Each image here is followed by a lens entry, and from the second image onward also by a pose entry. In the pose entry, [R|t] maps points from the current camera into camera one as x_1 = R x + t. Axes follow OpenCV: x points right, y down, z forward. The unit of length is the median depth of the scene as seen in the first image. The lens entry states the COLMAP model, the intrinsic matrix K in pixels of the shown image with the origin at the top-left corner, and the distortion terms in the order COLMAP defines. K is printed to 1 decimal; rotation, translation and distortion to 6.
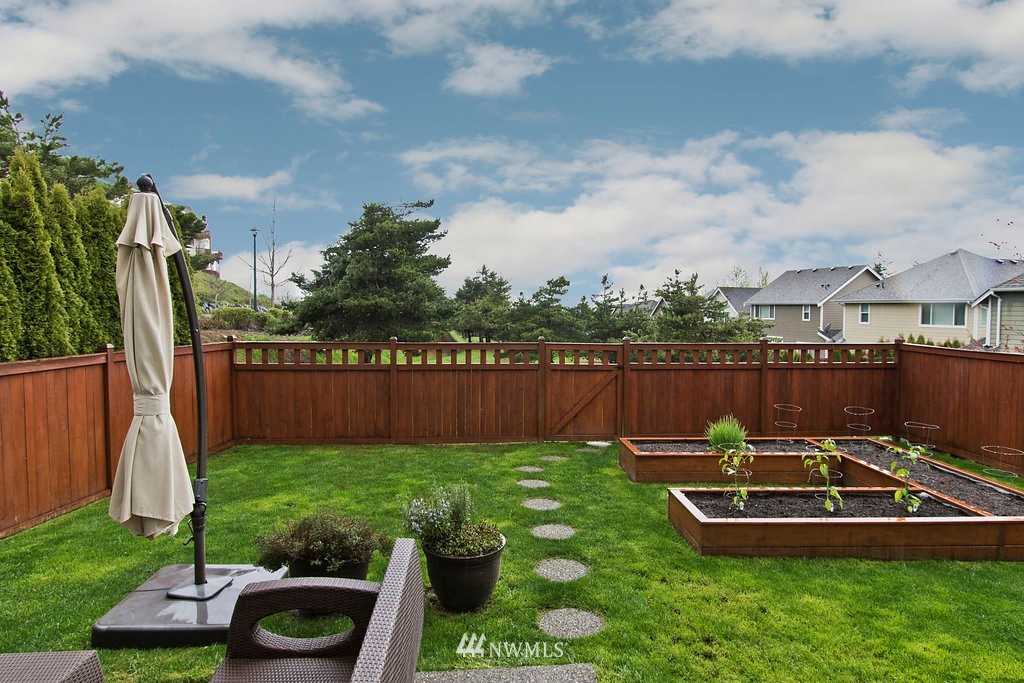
lens RADIAL K [[597.6, 0, 519.1], [0, 597.6, 328.8], [0, 0, 1]] dist [0.003568, -0.002614]
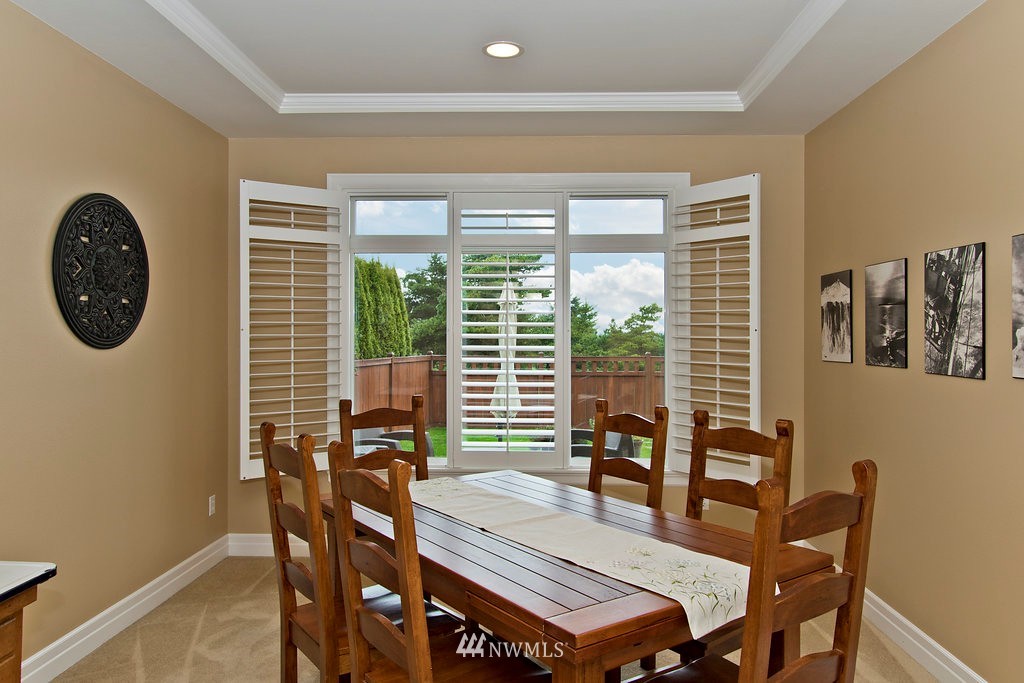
lens RADIAL K [[747.0, 0, 510.5], [0, 747.0, 344.7], [0, 0, 1]] dist [-0.000233, -0.004026]
pose [[0.994400, -0.001525, -0.105675, -0.099901], [-0.001291, 0.999646, -0.026577, 0.043239], [0.105678, 0.026564, 0.994045, -0.741760]]
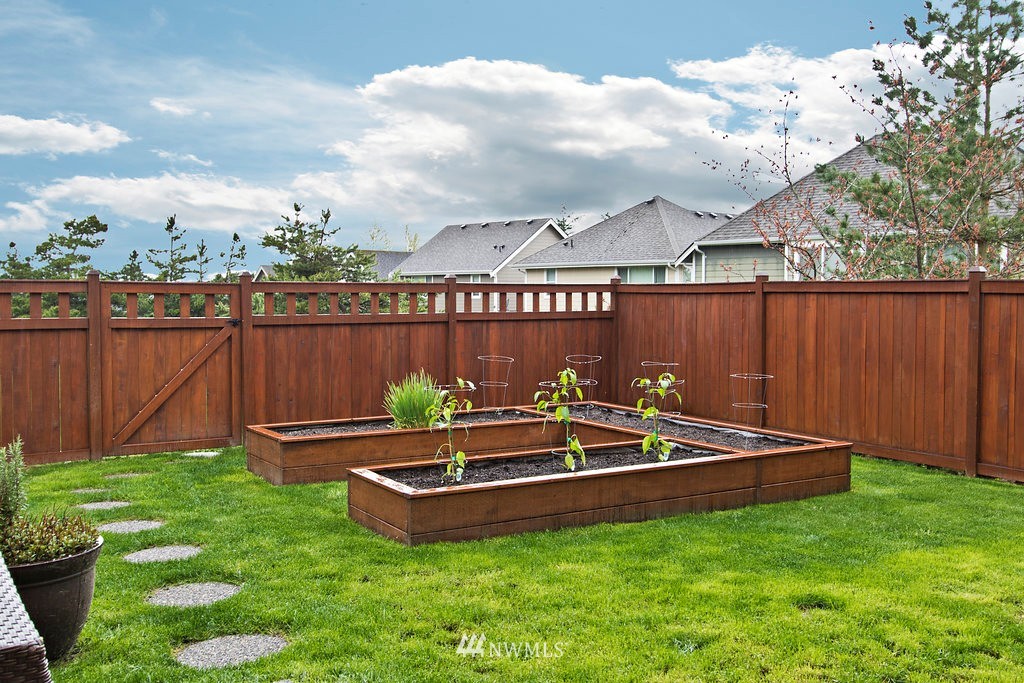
lens RADIAL K [[968.4, 0, 511.1], [0, 968.4, 334.1], [0, 0, 1]] dist [0.010746, 0.000000]
pose [[0.880171, -0.029775, 0.473722, -0.051190], [0.028534, 0.999545, 0.009807, 0.077181], [-0.473798, 0.004885, 0.880620, 0.009462]]
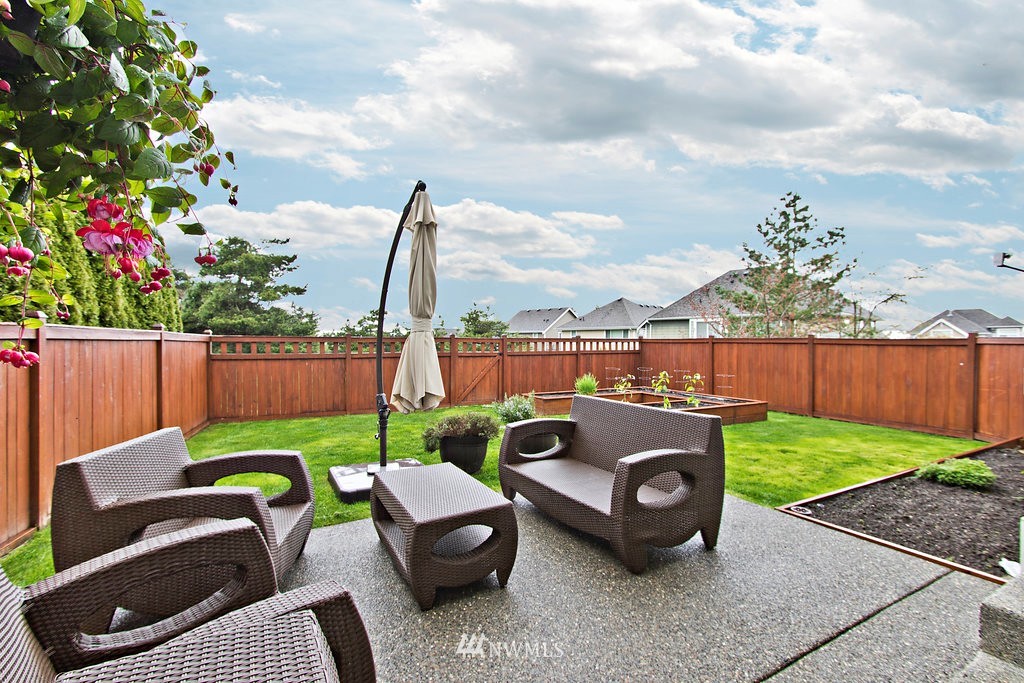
lens RADIAL K [[467.9, 0, 507.8], [0, 467.9, 342.1], [0, 0, 1]] dist [0.002392, 0.000935]
pose [[0.902124, -0.007298, 0.431414, -0.339212], [0.023851, 0.999172, -0.032971, 0.076821], [-0.430816, 0.040034, 0.901551, -0.075685]]
